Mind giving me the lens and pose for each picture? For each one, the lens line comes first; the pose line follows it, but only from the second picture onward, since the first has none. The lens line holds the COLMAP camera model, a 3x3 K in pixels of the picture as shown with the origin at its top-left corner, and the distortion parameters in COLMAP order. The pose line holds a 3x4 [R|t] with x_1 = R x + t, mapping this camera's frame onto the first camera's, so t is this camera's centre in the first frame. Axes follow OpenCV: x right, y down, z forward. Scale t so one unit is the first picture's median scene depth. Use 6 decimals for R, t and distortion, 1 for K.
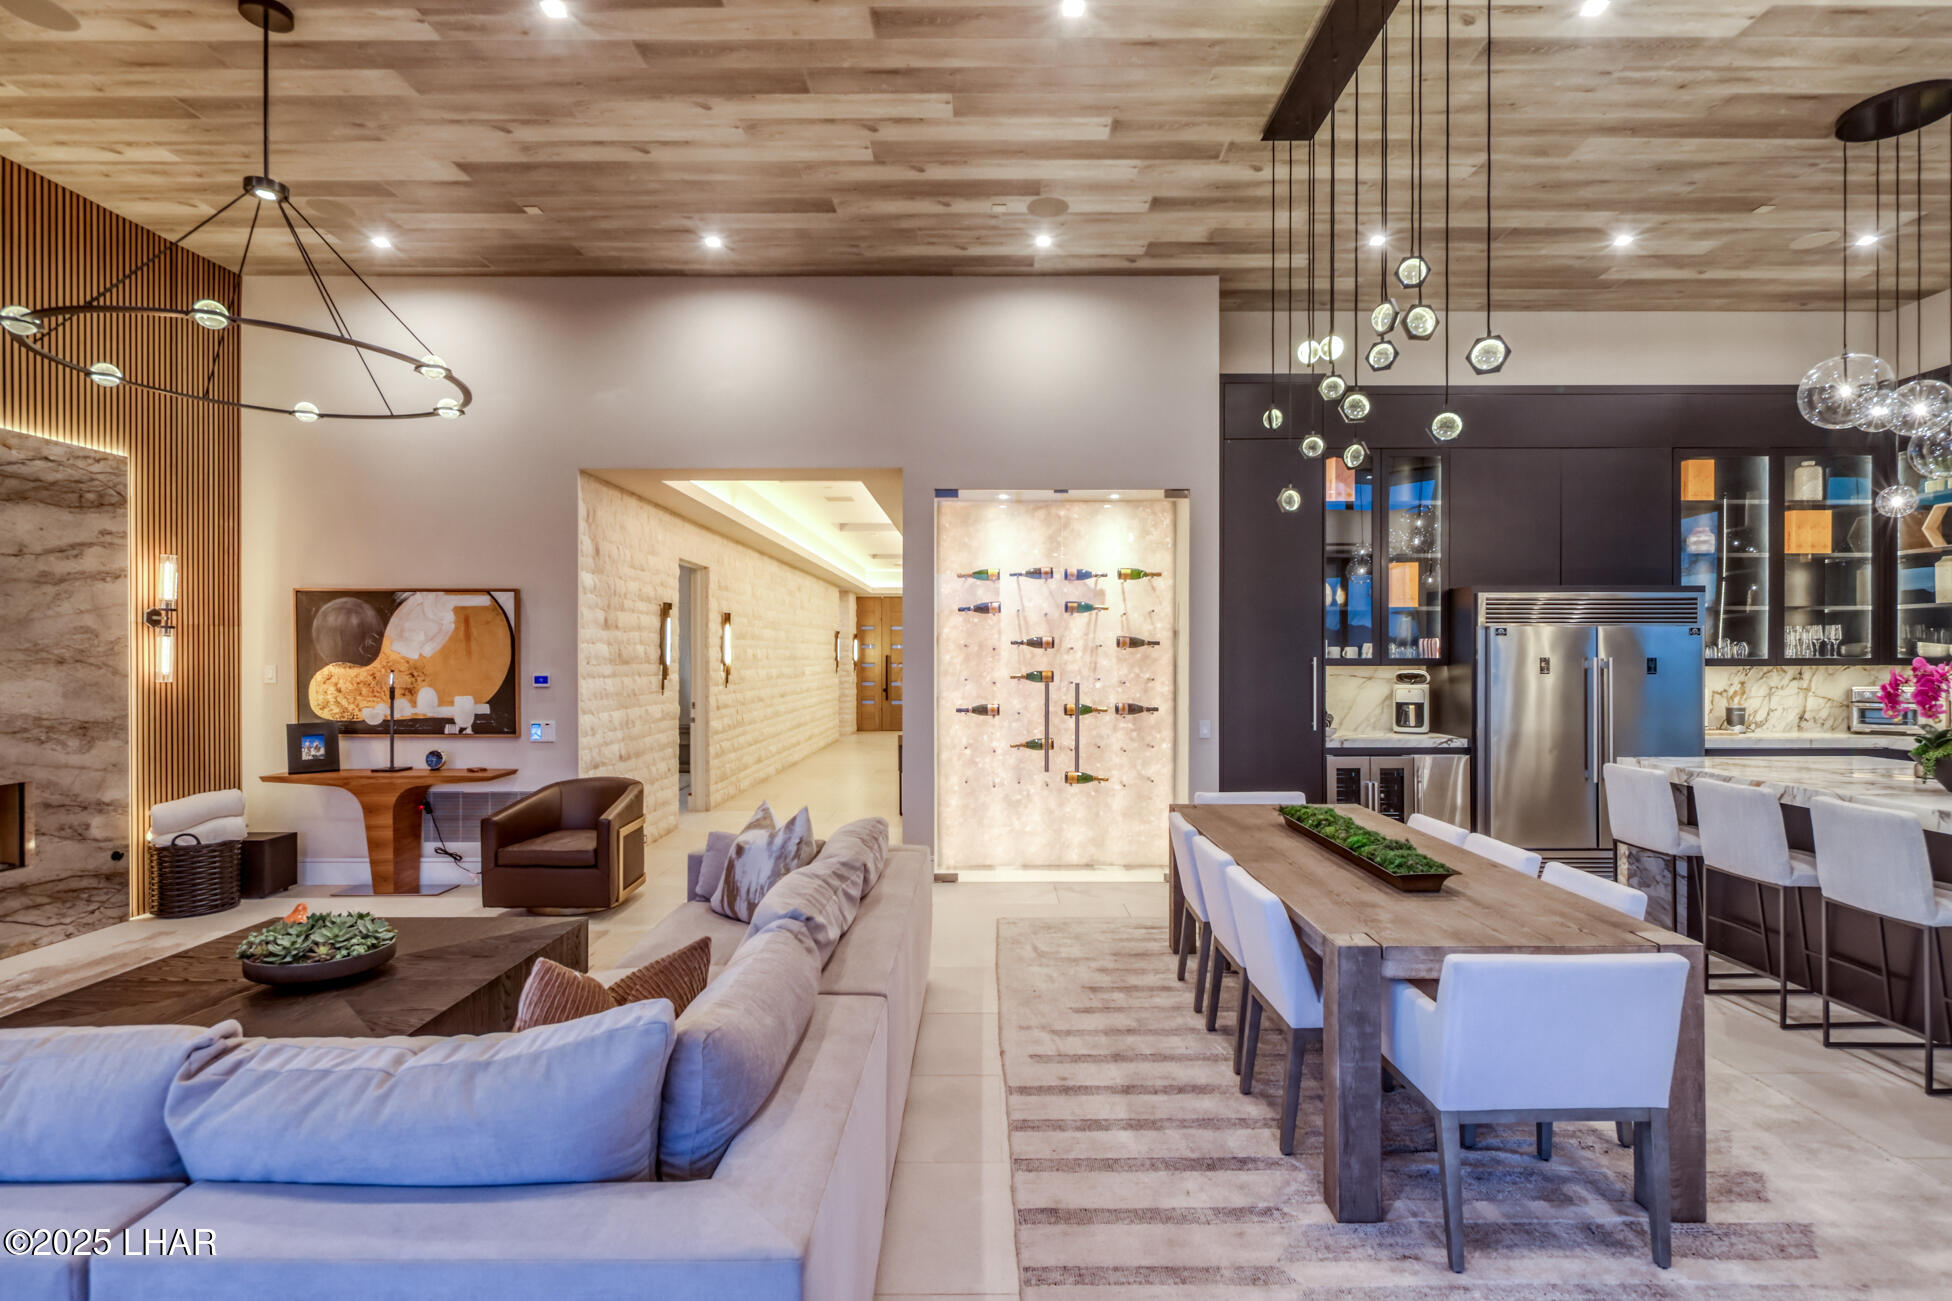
lens RADIAL K [[940.0, 0, 993.0], [0, 940.0, 659.7], [0, 0, 1]] dist [0.005816, -0.004653]
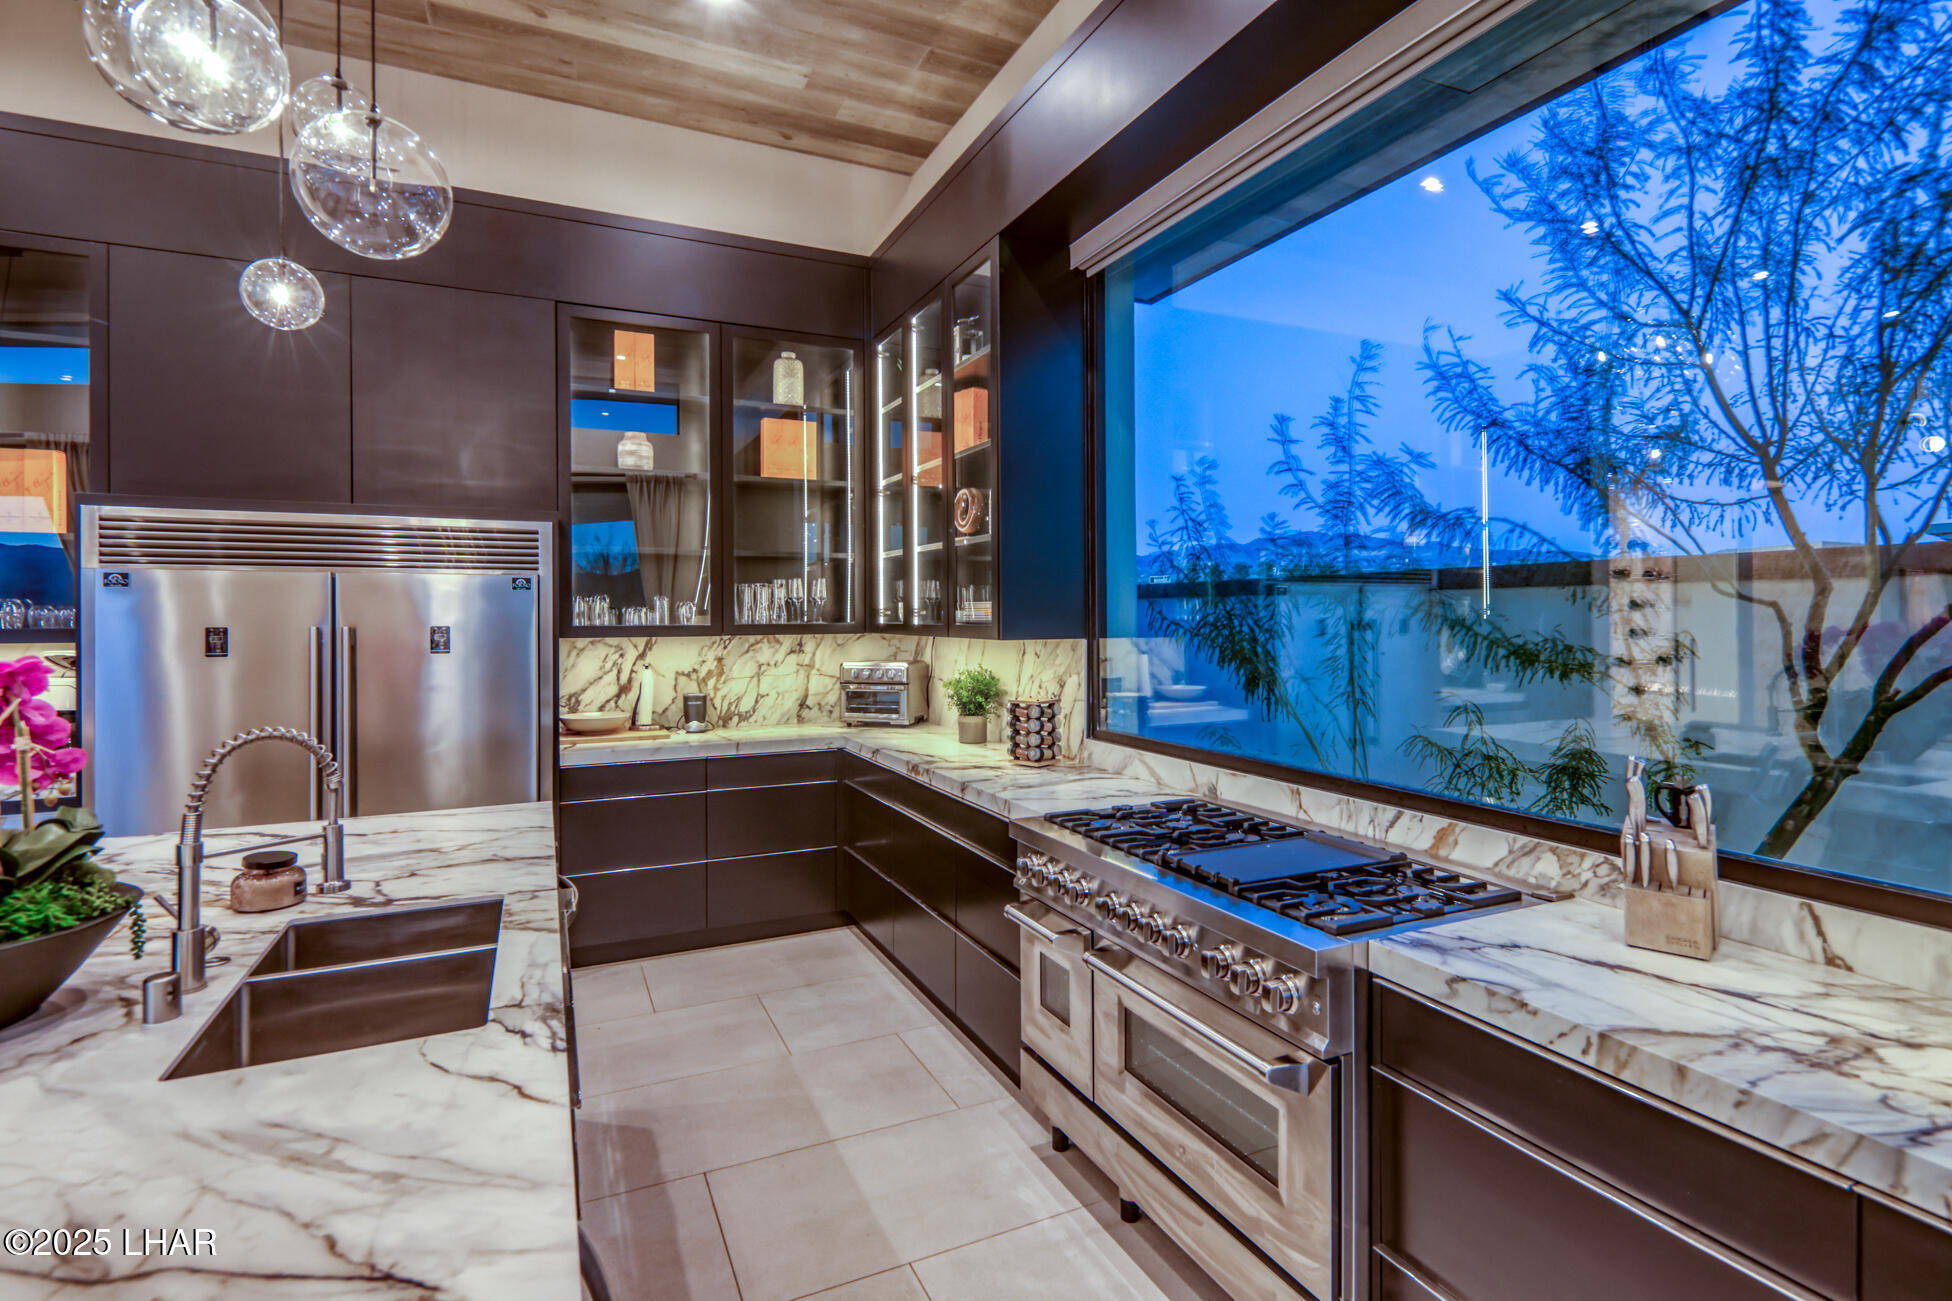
lens RADIAL K [[940.9, 0, 987.6], [0, 940.9, 633.0], [0, 0, 1]] dist [0.003524, -0.002058]
pose [[0.902942, -0.008259, 0.429682, 0.745328], [0.001699, 0.999876, 0.015648, -0.006502], [-0.429758, -0.013399, 0.902845, 0.299251]]
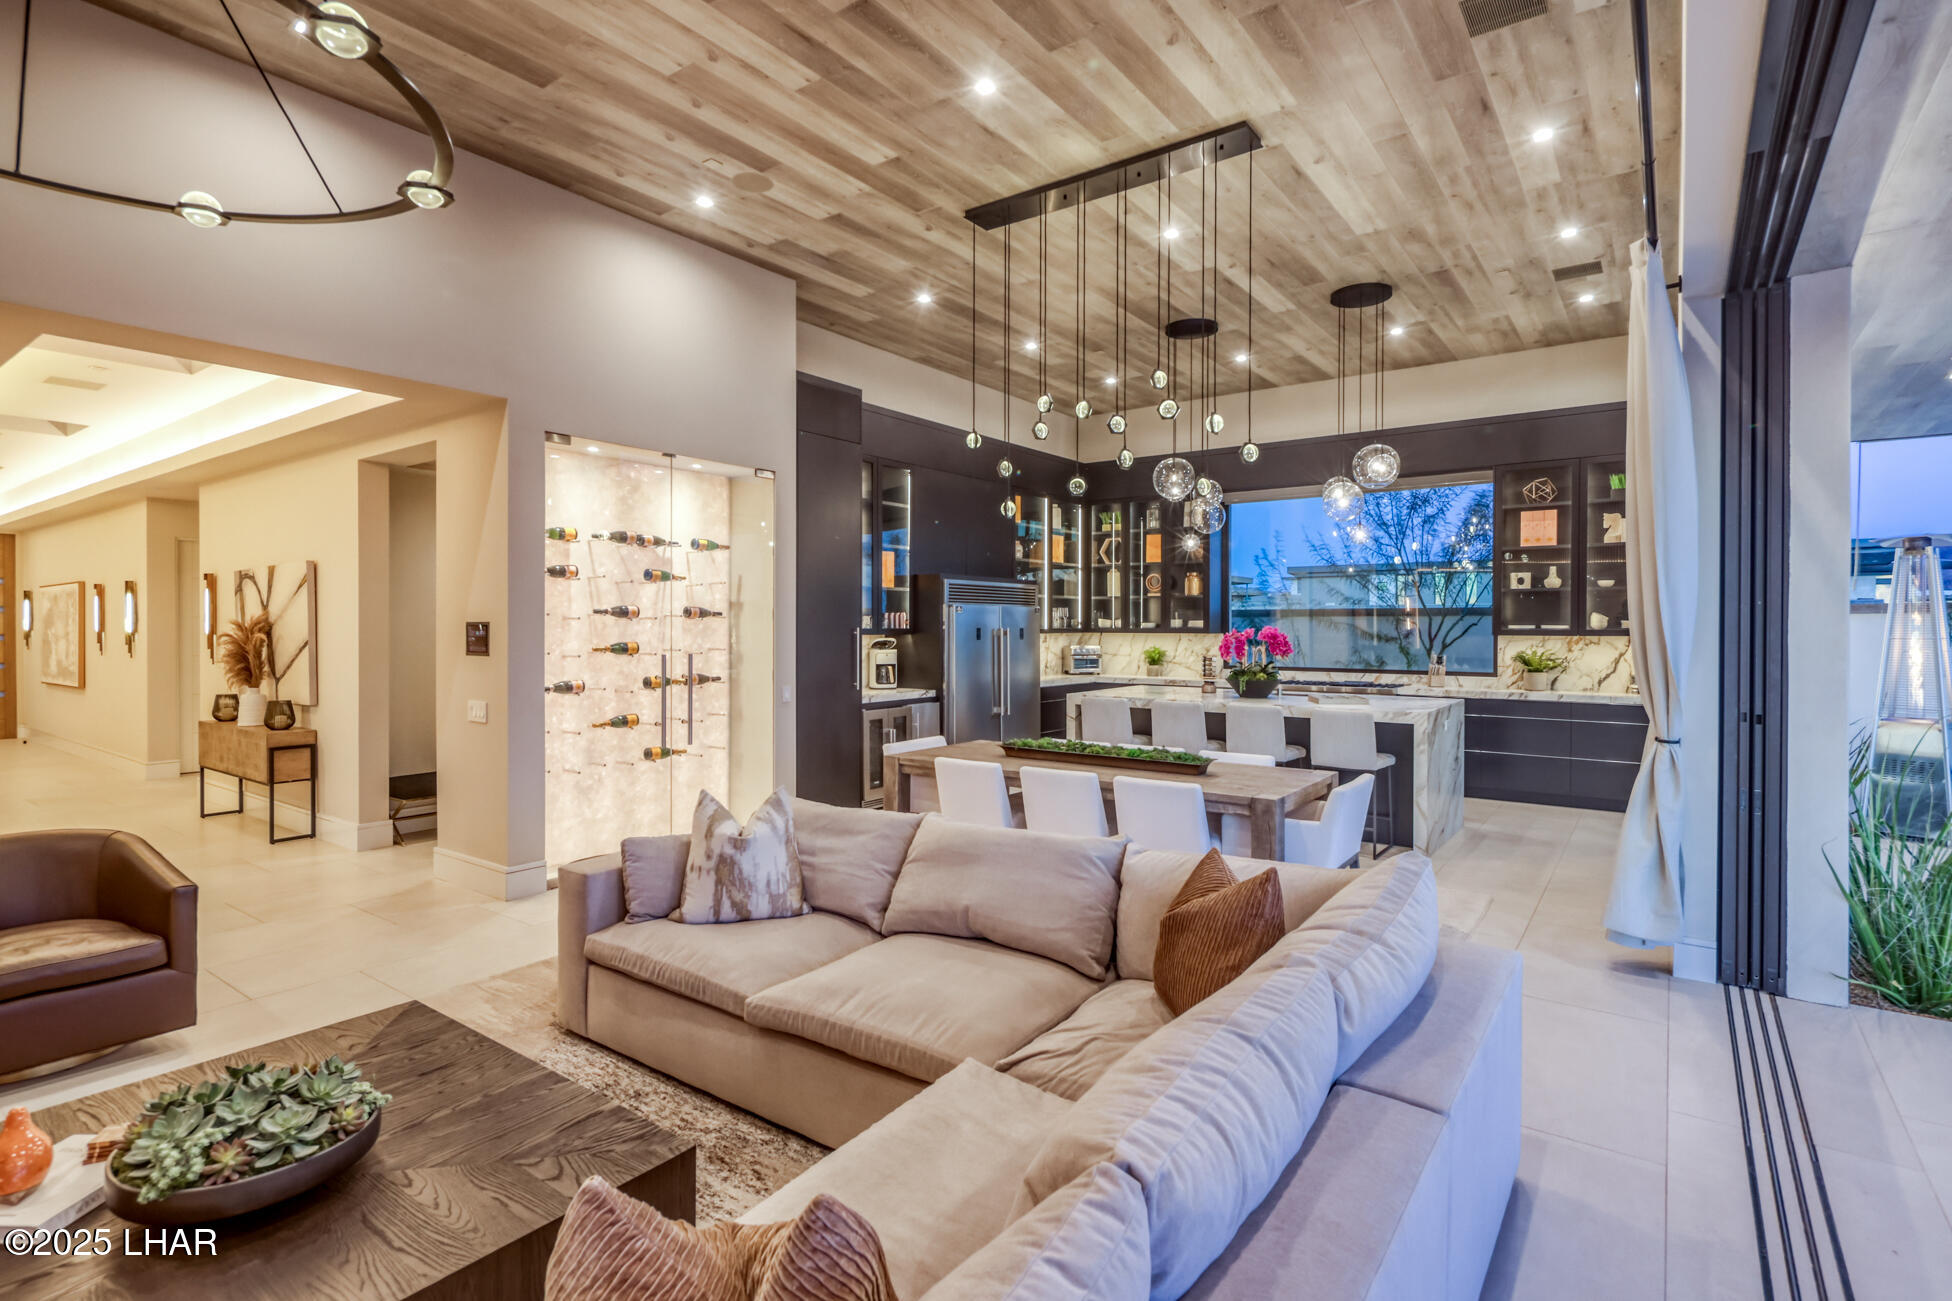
lens RADIAL K [[940.9, 0, 987.6], [0, 940.9, 633.0], [0, 0, 1]] dist [0.003524, -0.002058]
pose [[0.588332, -0.004269, 0.808609, -0.520656], [0.001027, 0.999989, 0.004532, -0.001267], [-0.808619, -0.001836, 0.588330, 0.170448]]
